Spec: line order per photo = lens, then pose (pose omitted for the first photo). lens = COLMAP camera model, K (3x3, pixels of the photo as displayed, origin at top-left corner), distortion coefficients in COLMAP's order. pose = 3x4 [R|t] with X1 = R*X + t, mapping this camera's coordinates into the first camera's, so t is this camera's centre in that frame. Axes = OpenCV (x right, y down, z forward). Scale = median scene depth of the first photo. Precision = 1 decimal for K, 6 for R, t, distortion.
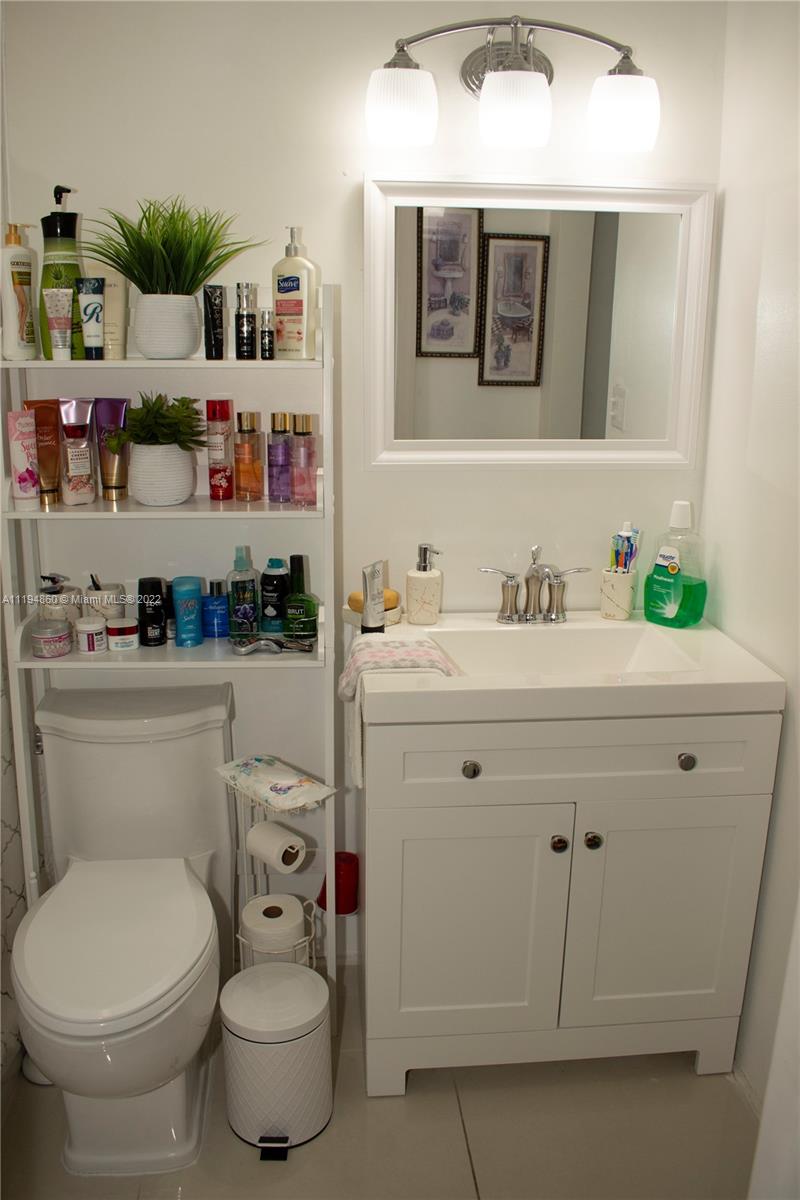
lens RADIAL K [[947.0, 0, 400.0], [0, 947.0, 600.0], [0, 0, 1]] dist [-0.098404, 0.013428]
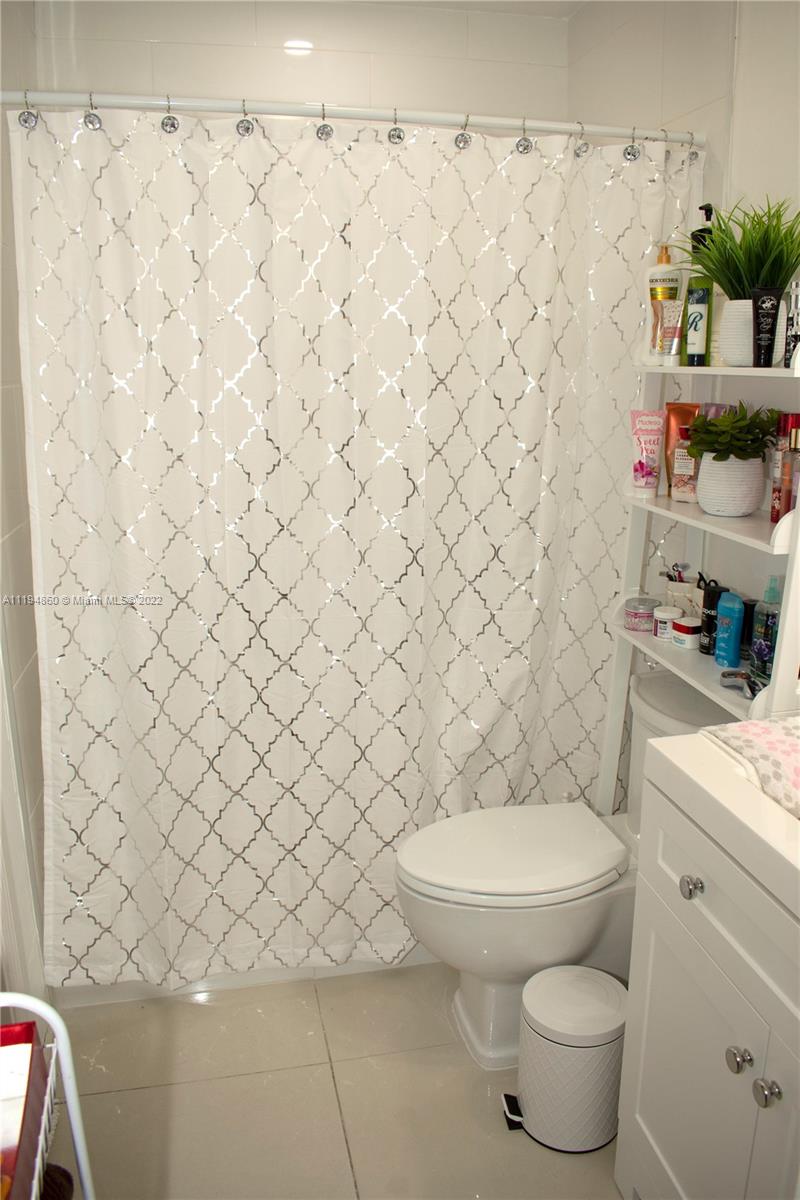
lens RADIAL K [[947.0, 0, 400.0], [0, 947.0, 600.0], [0, 0, 1]] dist [-0.098404, 0.013428]
pose [[0.088902, 0.228701, -0.969429, 0.722920], [-0.242986, 0.948857, 0.201565, -0.138917], [0.965947, 0.217638, 0.139926, 0.588525]]
